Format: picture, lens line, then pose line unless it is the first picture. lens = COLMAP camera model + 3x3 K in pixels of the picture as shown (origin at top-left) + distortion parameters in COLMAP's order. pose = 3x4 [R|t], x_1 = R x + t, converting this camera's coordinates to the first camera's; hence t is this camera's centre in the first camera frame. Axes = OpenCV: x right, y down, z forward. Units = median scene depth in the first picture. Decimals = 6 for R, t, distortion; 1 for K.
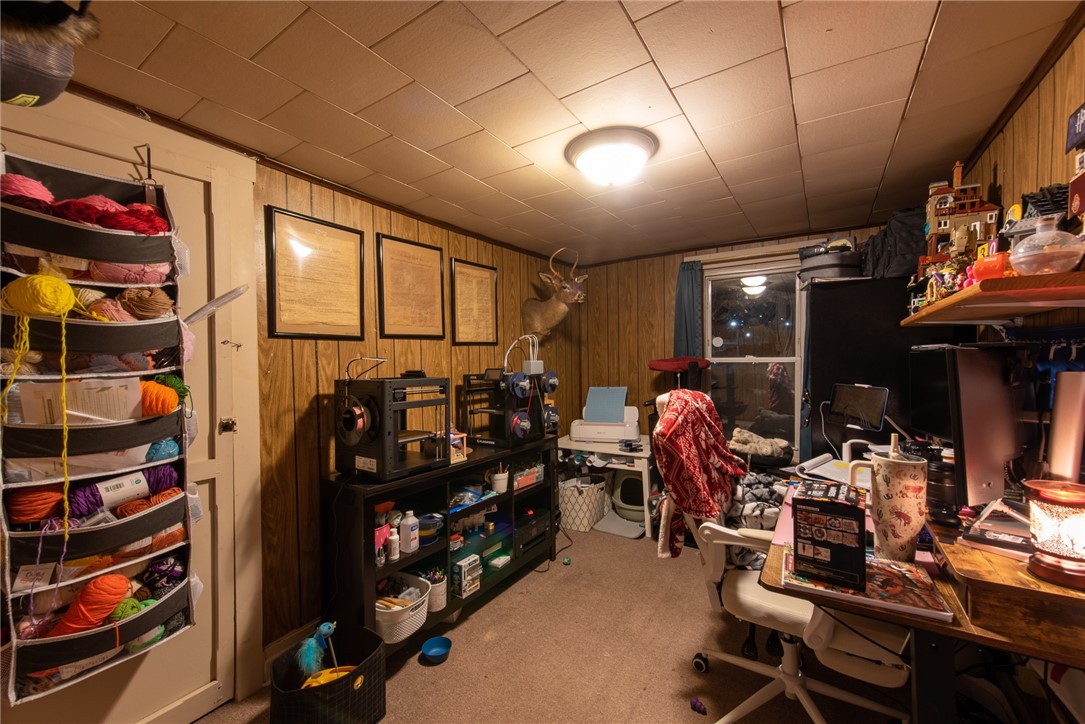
lens RADIAL K [[421.6, 0, 544.1], [0, 421.6, 363.1], [0, 0, 1]] dist [0.010624, -0.000266]
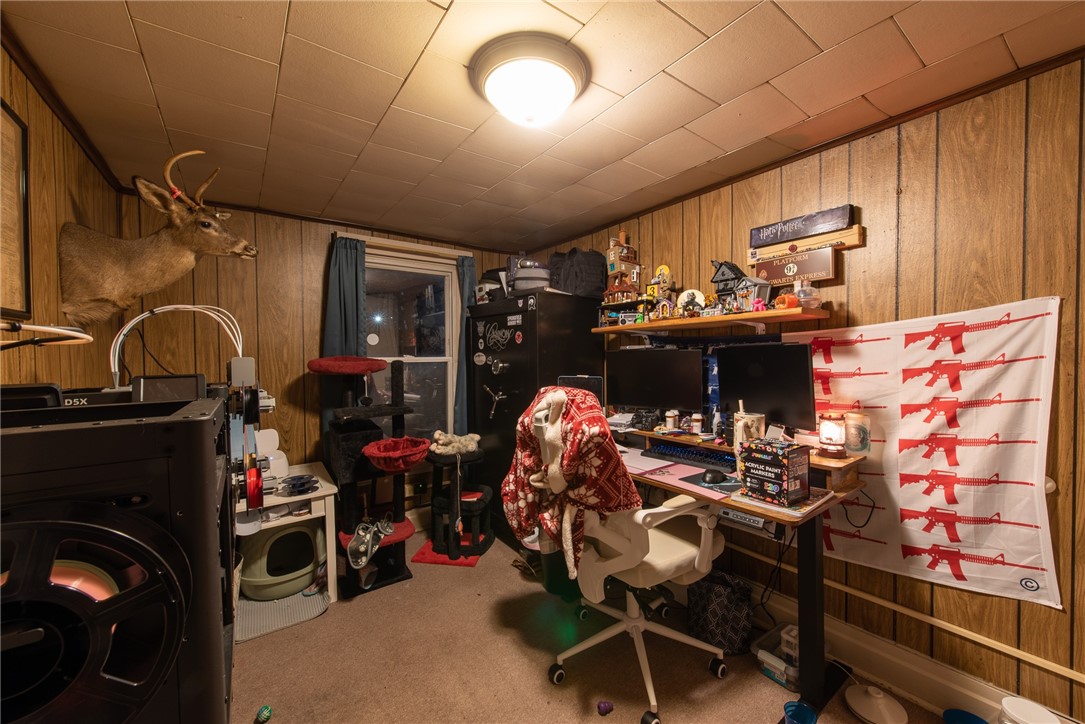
lens RADIAL K [[421.6, 0, 543.0], [0, 421.6, 363.8], [0, 0, 1]] dist [0.010624, -0.000266]
pose [[0.356793, -0.008558, 0.934144, -0.328355], [0.018149, 0.999833, 0.002228, 0.006067], [-0.934007, 0.016159, 0.356889, 0.426928]]
